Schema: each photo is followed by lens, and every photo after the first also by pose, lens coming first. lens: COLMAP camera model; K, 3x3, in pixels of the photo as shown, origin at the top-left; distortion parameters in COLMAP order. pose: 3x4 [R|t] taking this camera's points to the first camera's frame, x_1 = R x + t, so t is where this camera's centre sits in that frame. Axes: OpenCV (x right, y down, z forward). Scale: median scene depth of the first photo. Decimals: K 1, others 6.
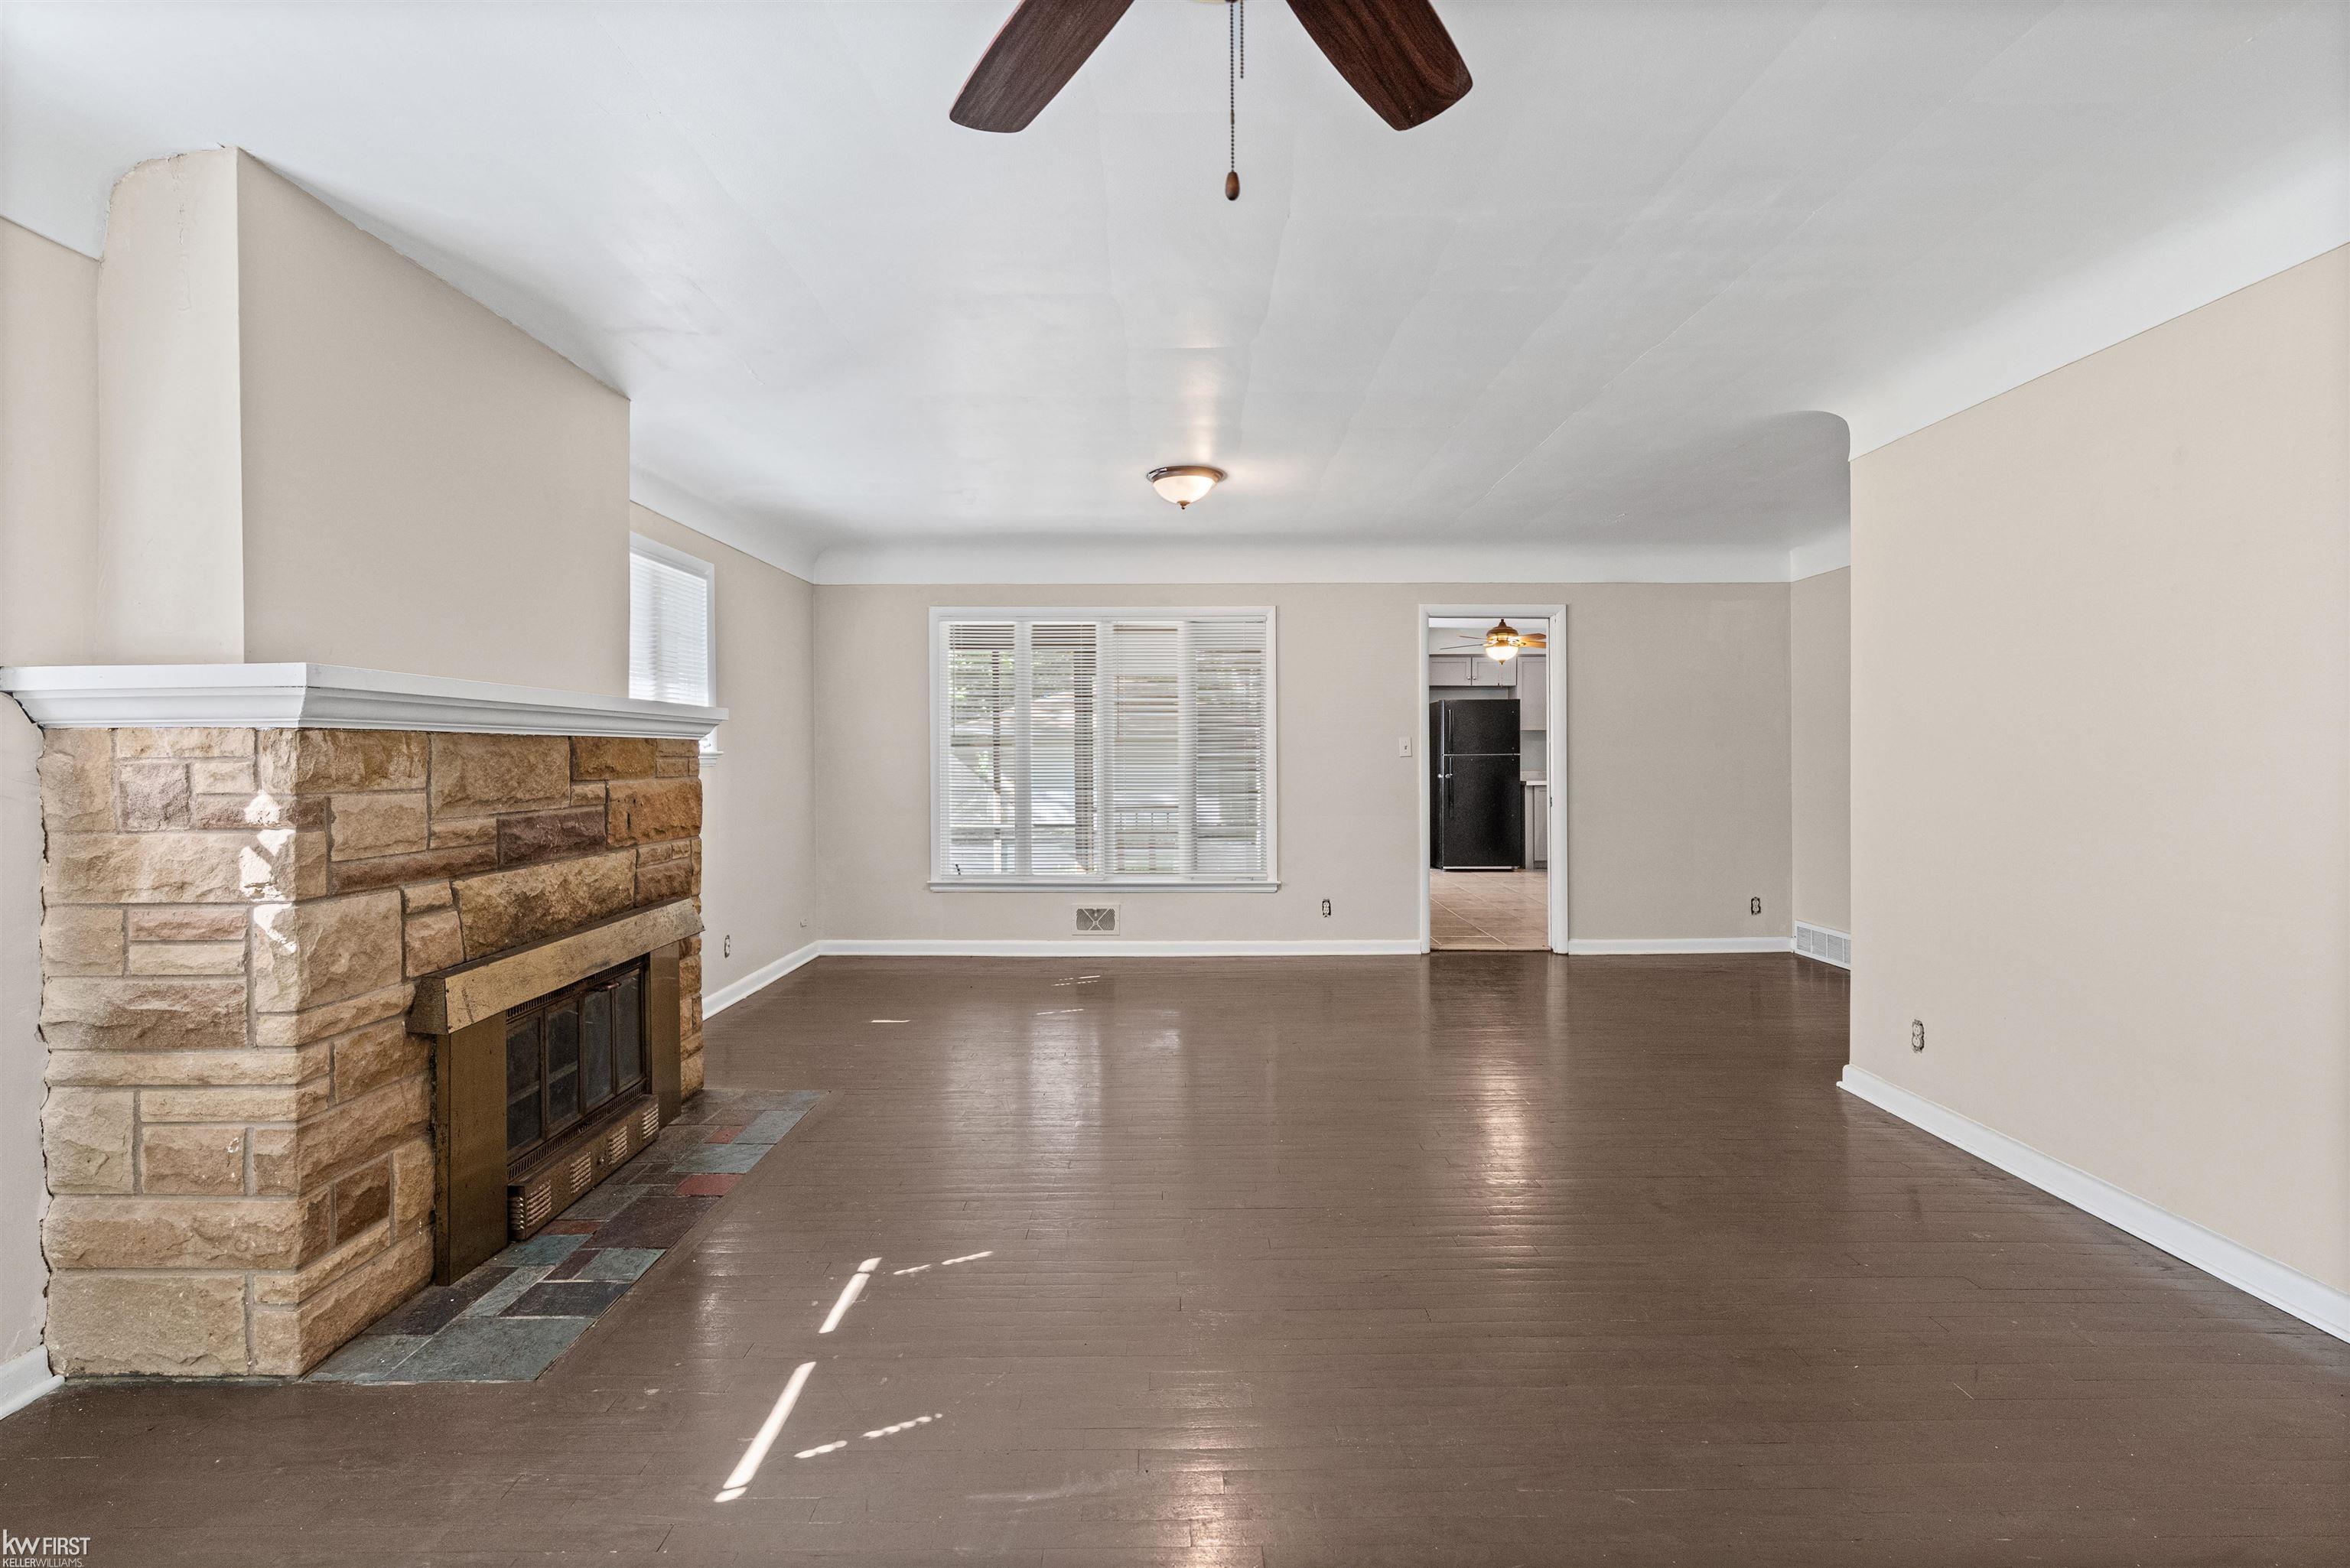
lens RADIAL K [[1086.9, 0, 1174.2], [0, 1086.9, 763.8], [0, 0, 1]] dist [-0.002289, 0.000836]
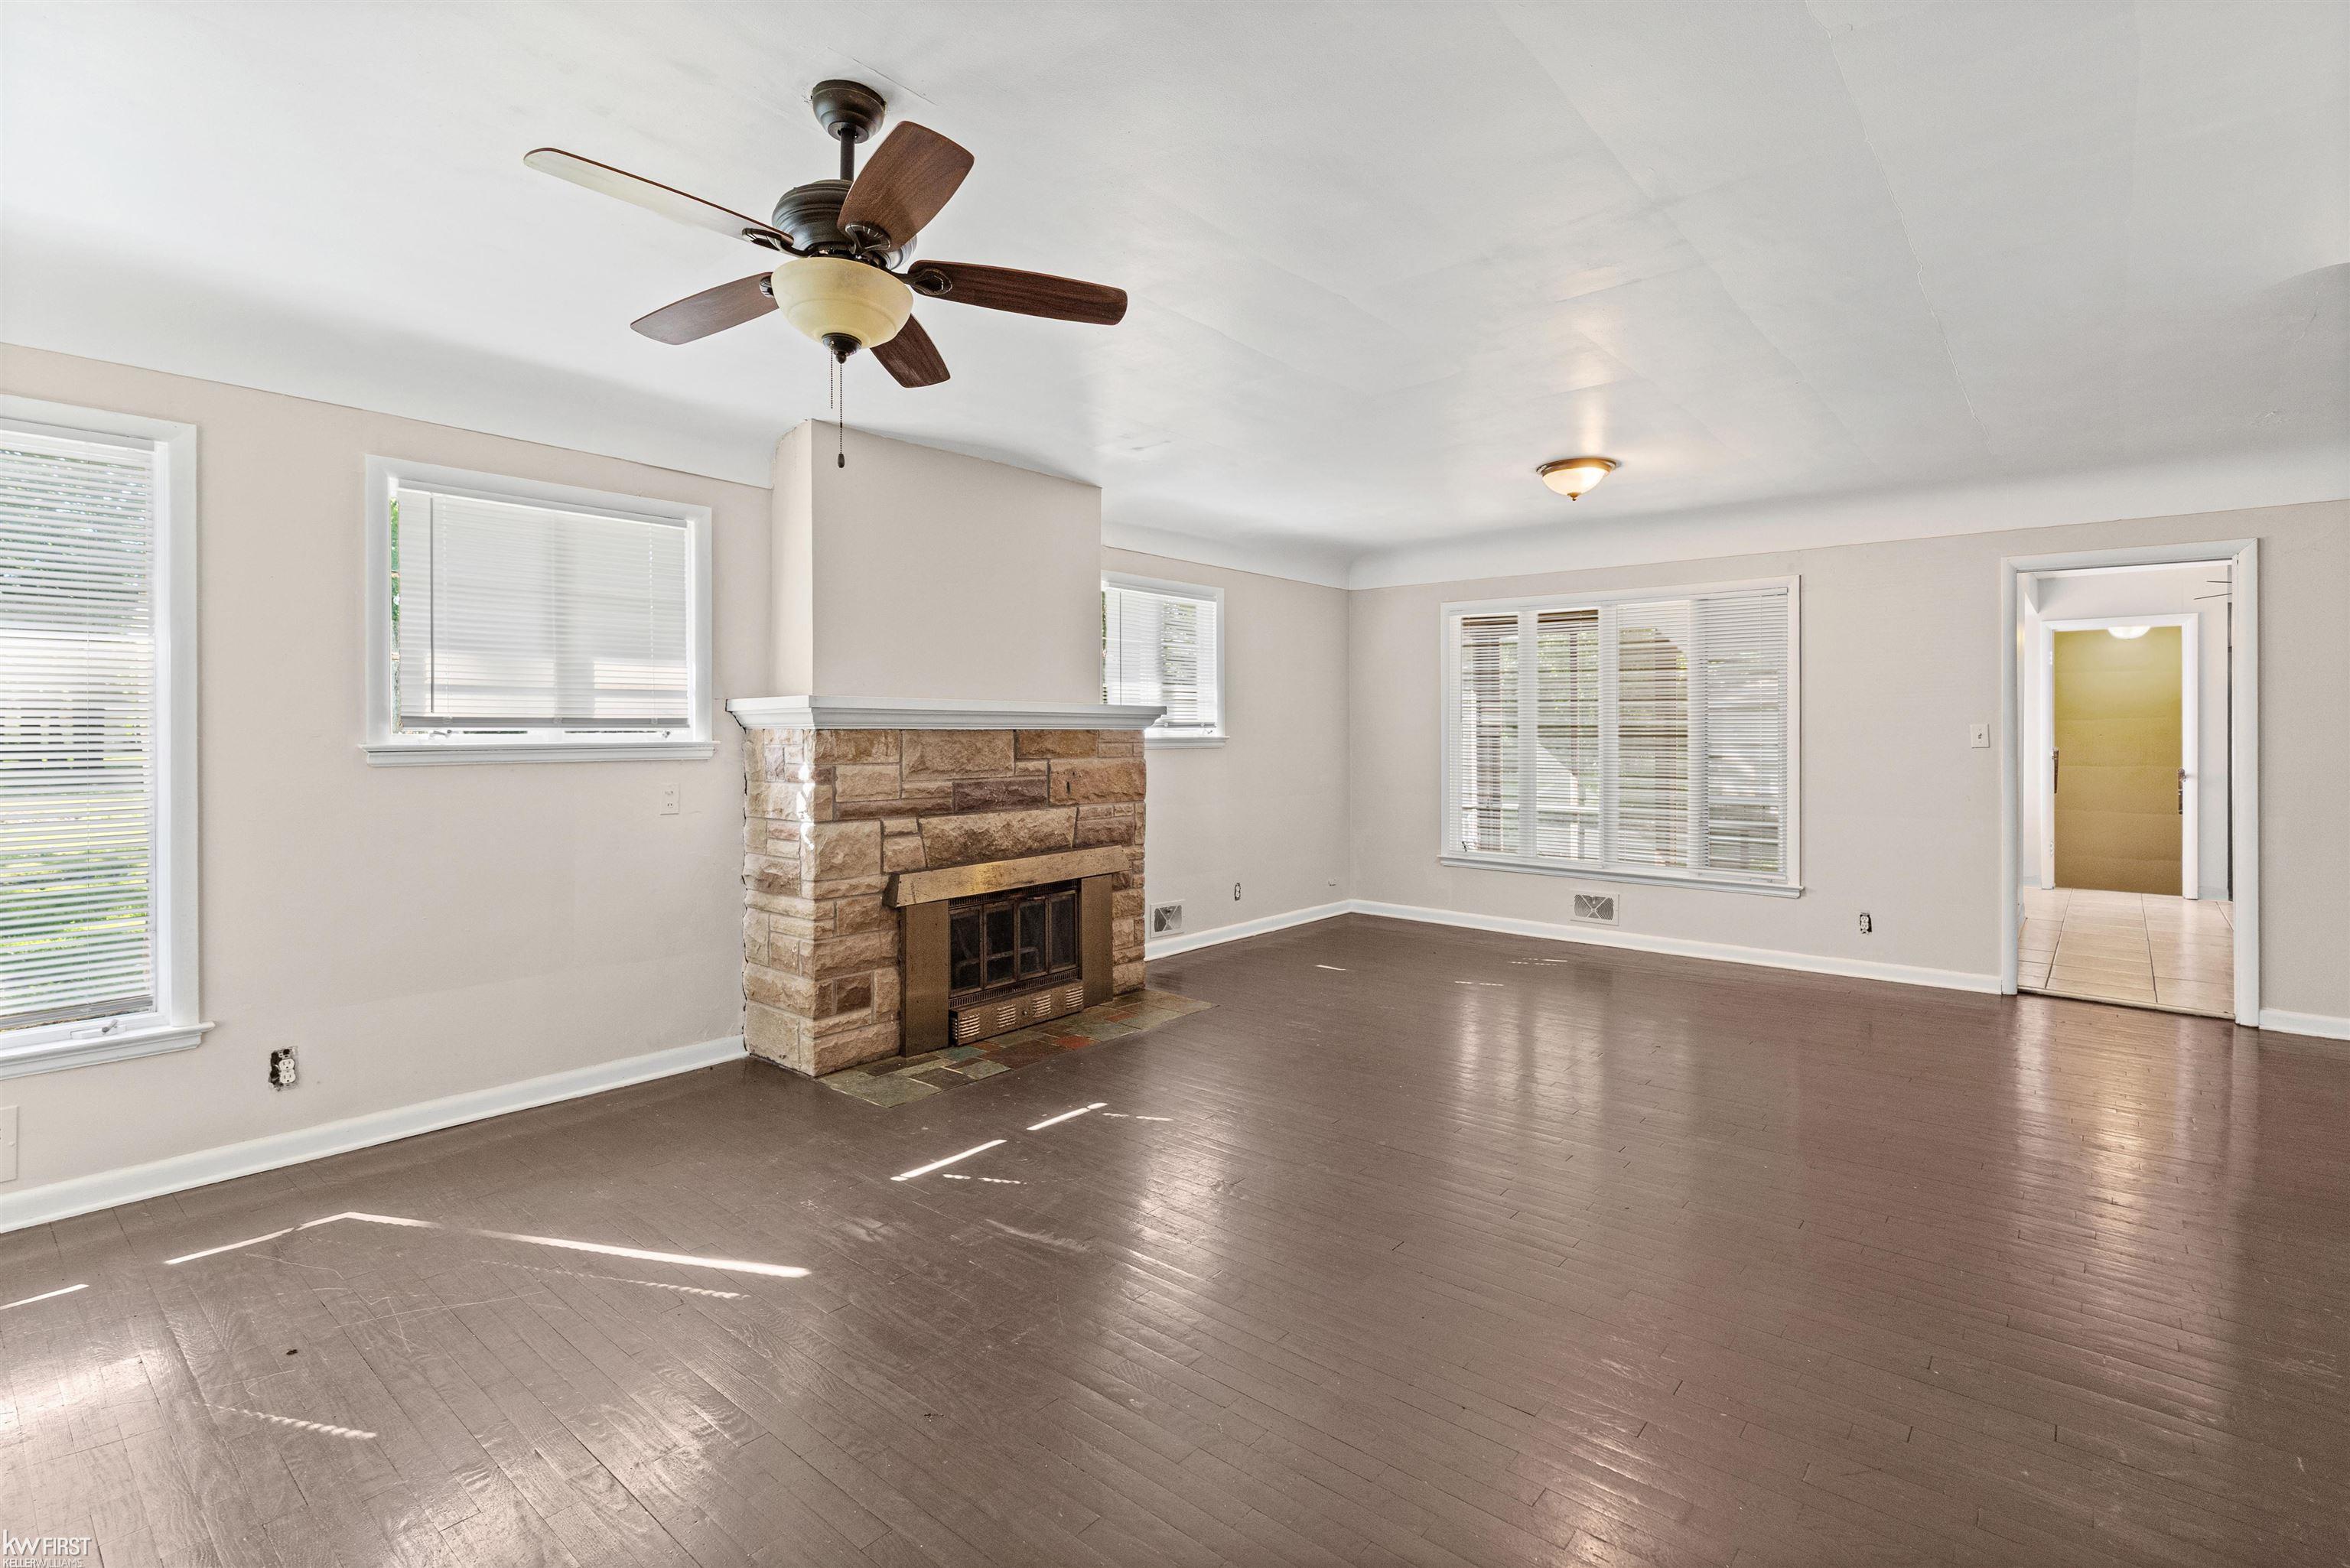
lens RADIAL K [[1104.3, 0, 1170.9], [0, 1104.3, 740.0], [0, 0, 1]] dist [-0.002699, 0.000133]
pose [[0.759911, 0.011082, -0.649933, 0.680391], [-0.010819, 0.999932, 0.004400, -0.022368], [0.649937, 0.003688, 0.759979, -0.033528]]
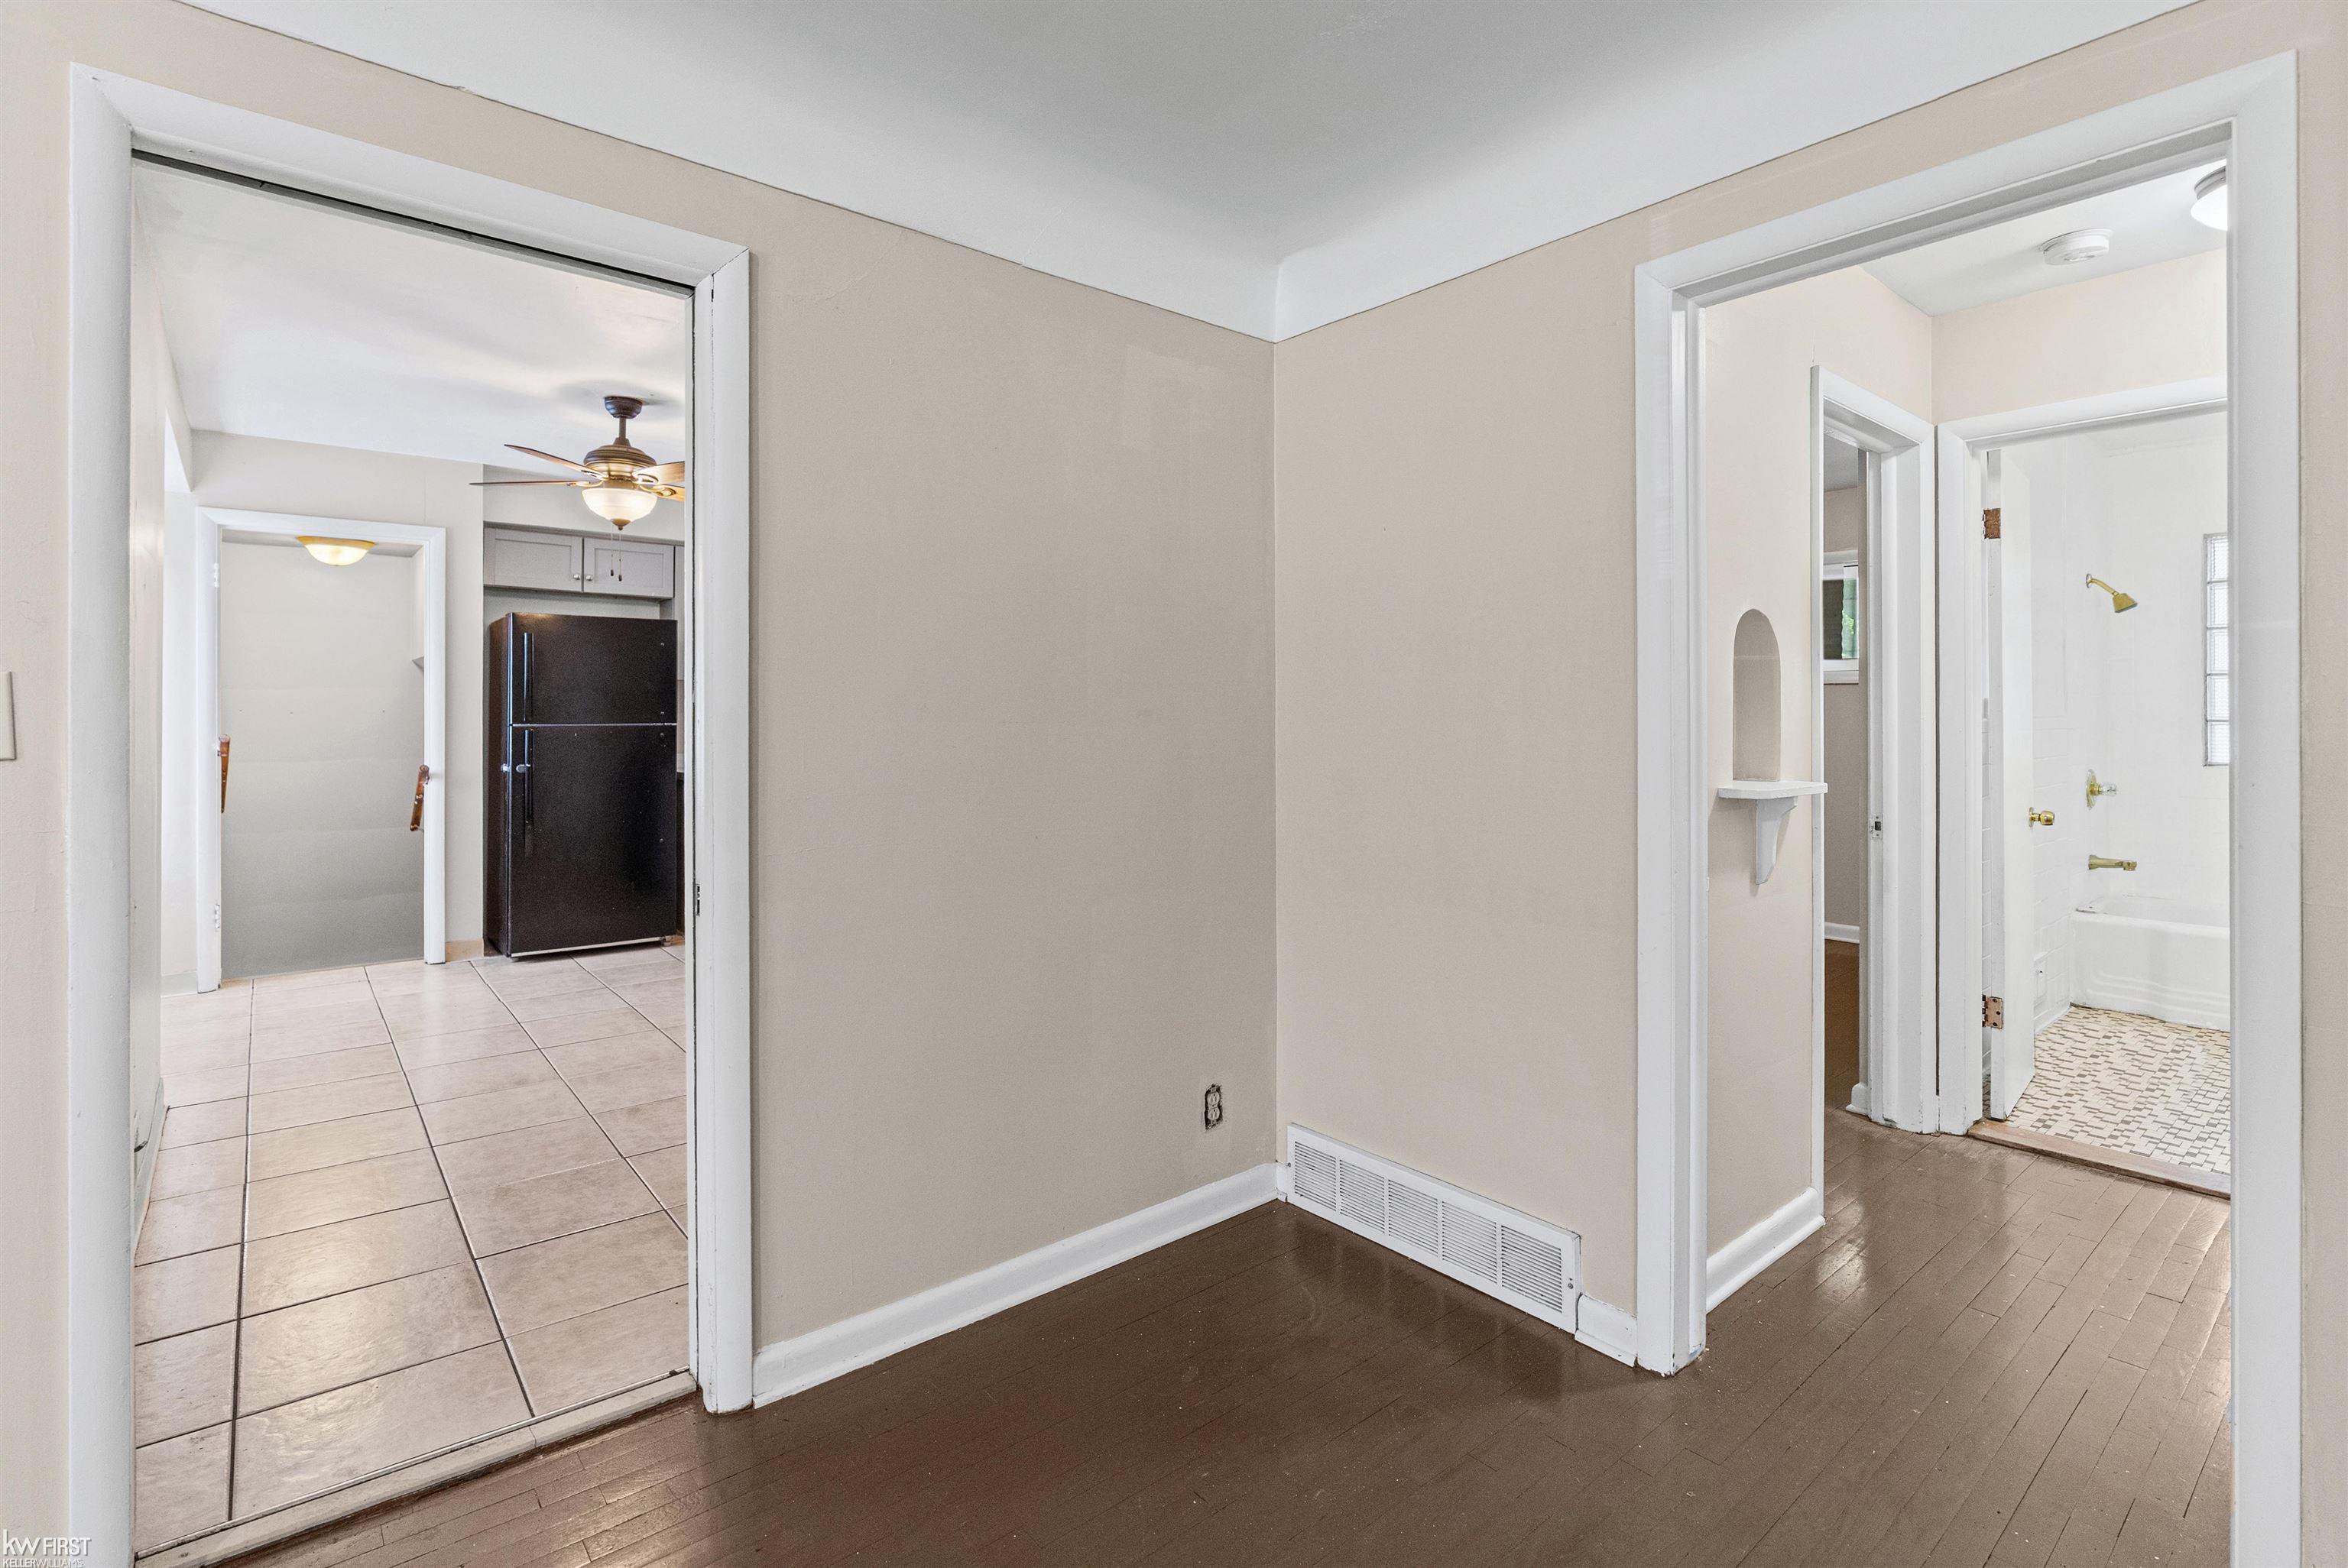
lens RADIAL K [[1092.8, 0, 1175.3], [0, 1092.8, 705.5], [0, 0, 1]] dist [-0.002596, -0.000170]
pose [[0.766006, 0.009071, 0.642769, 0.602959], [0.000473, 0.999892, -0.014675, -0.035637], [-0.642833, 0.011545, 0.765920, 1.621224]]
